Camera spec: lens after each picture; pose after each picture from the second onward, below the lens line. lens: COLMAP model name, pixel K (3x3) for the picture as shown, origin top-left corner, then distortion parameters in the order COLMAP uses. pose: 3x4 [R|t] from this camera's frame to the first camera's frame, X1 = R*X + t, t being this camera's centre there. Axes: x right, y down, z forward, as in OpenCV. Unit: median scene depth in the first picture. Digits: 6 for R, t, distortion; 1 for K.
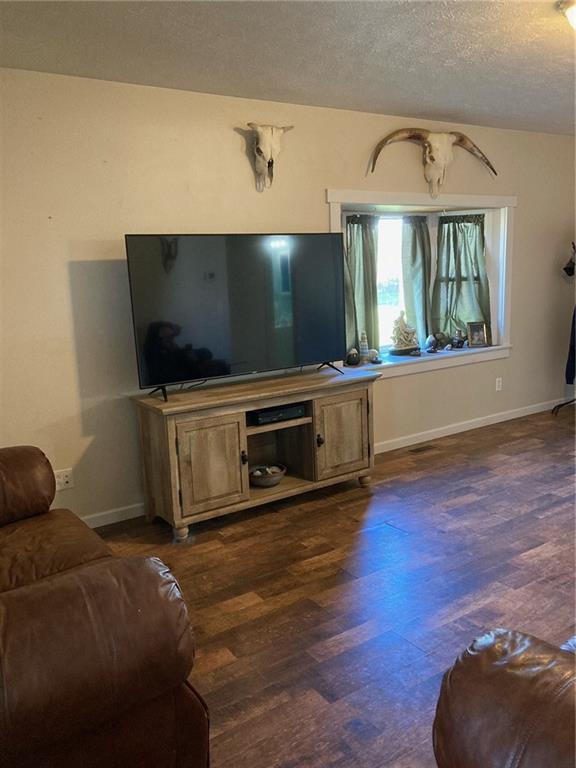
lens RADIAL K [[625.1, 0, 290.1], [0, 625.1, 384.8], [0, 0, 1]] dist [0.042223, -0.063874]
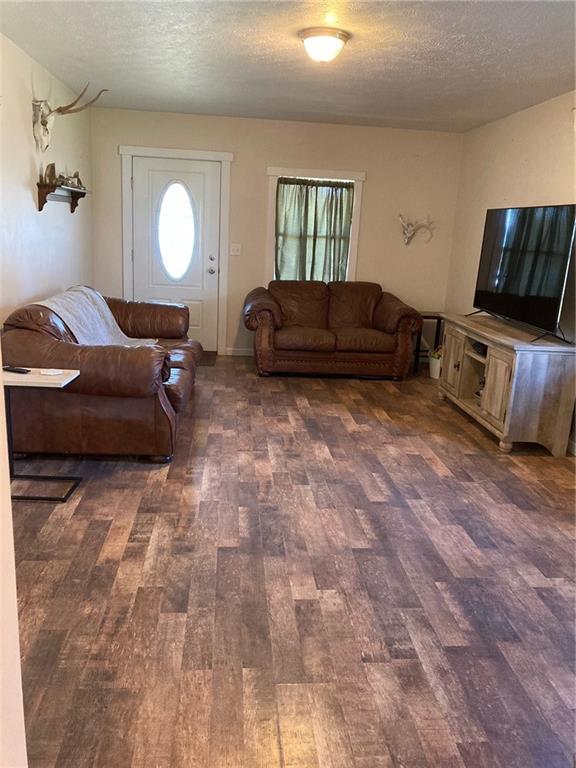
lens RADIAL K [[625.1, 0, 288.7], [0, 625.1, 383.5], [0, 0, 1]] dist [0.042223, -0.063874]
pose [[-0.481890, 0.226820, -0.846365, 1.323306], [-0.190593, 0.915655, 0.353907, -0.279178], [0.855252, 0.331856, -0.398015, 1.232785]]
